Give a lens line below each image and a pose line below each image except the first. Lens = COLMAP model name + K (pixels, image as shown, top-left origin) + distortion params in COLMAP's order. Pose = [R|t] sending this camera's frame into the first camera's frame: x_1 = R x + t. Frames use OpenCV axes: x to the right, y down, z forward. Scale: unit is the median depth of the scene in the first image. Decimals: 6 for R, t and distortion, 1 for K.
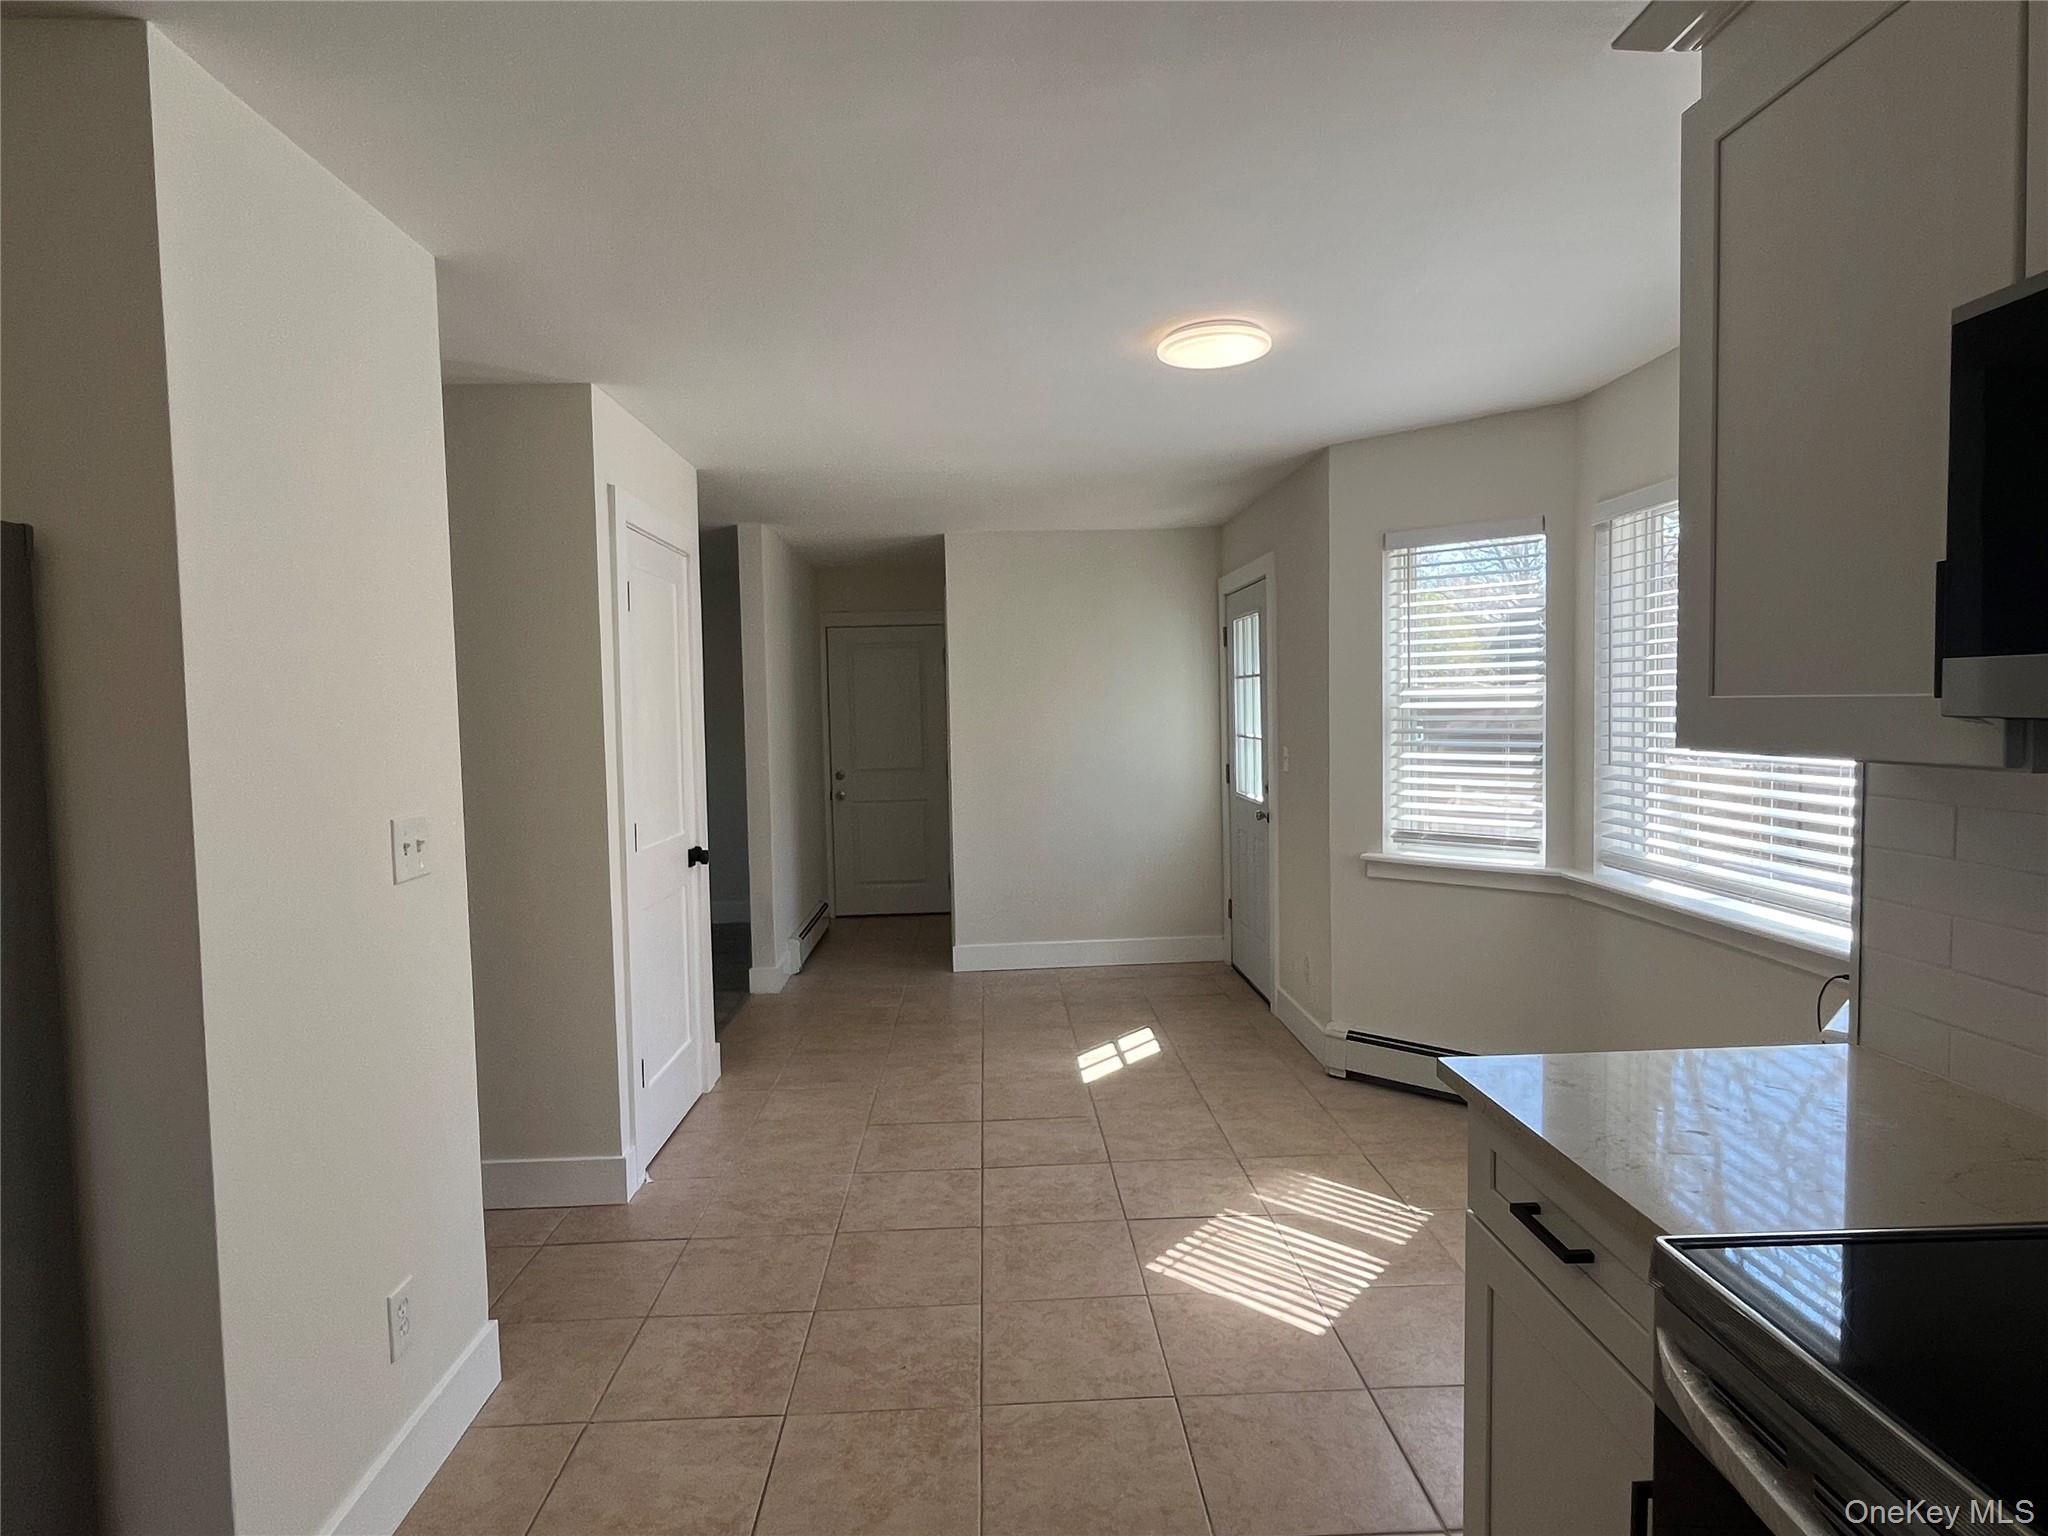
lens RADIAL K [[1125.8, 0, 1021.0], [0, 1125.8, 760.6], [0, 0, 1]] dist [-0.001028, 0.000605]
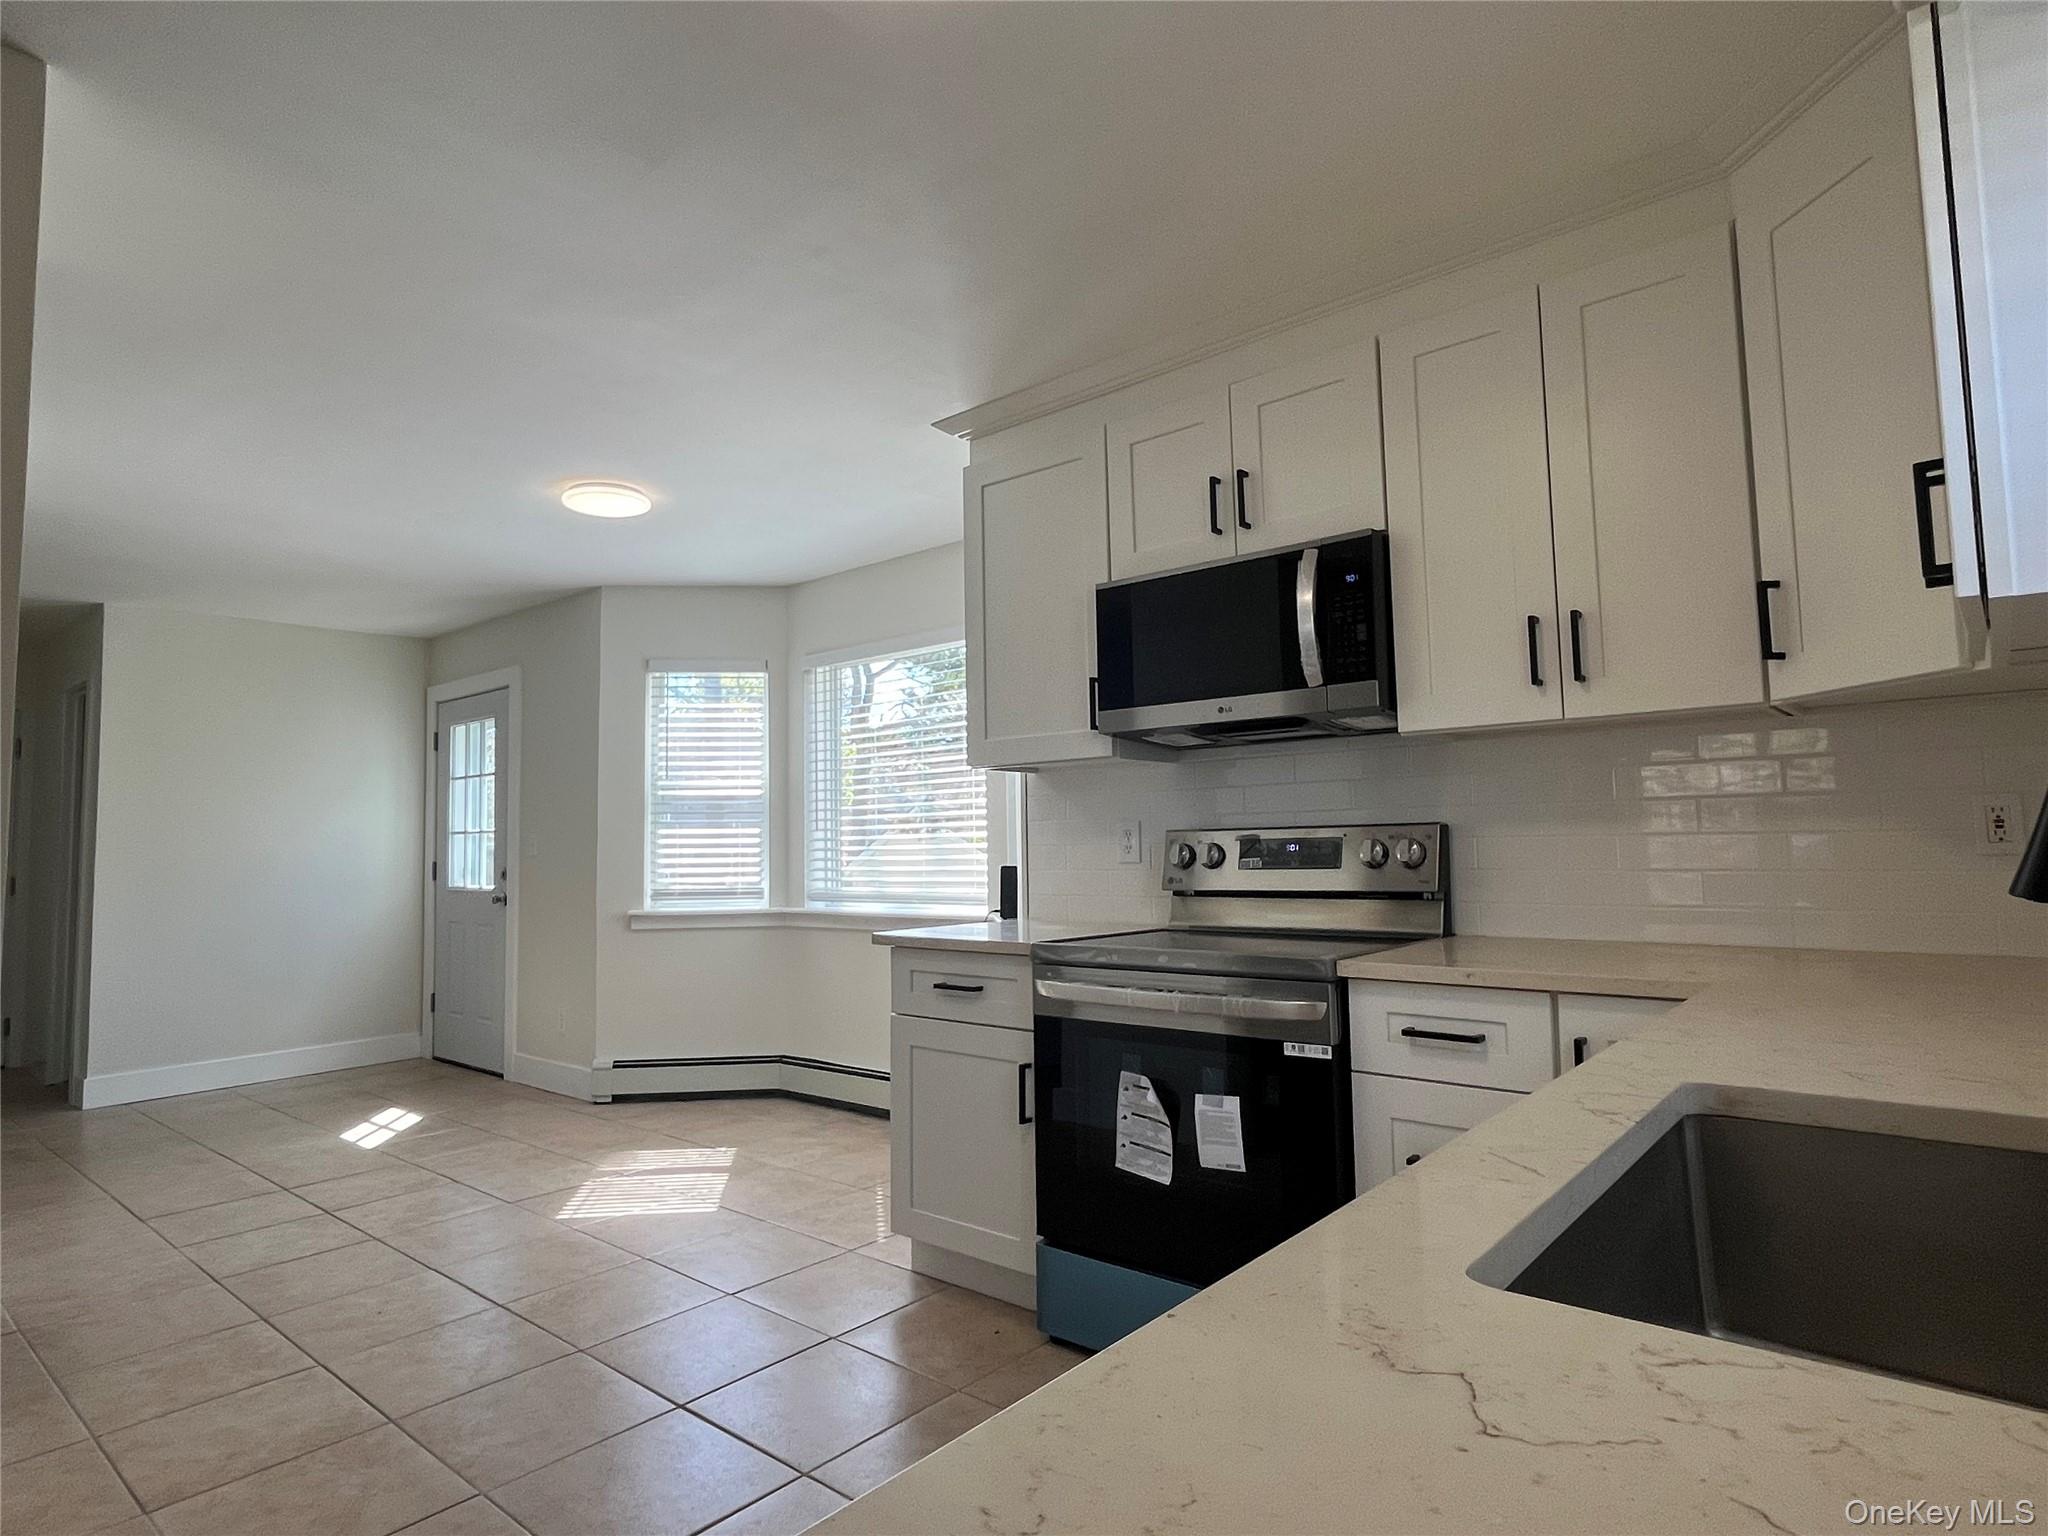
lens RADIAL K [[1125.8, 0, 1020.5], [0, 1125.8, 764.5], [0, 0, 1]] dist [-0.001028, 0.000605]
pose [[0.675541, 0.060523, 0.734834, -0.325672], [0.041708, 0.991893, -0.120038, 0.089996], [-0.736142, 0.111739, 0.667540, -0.163226]]
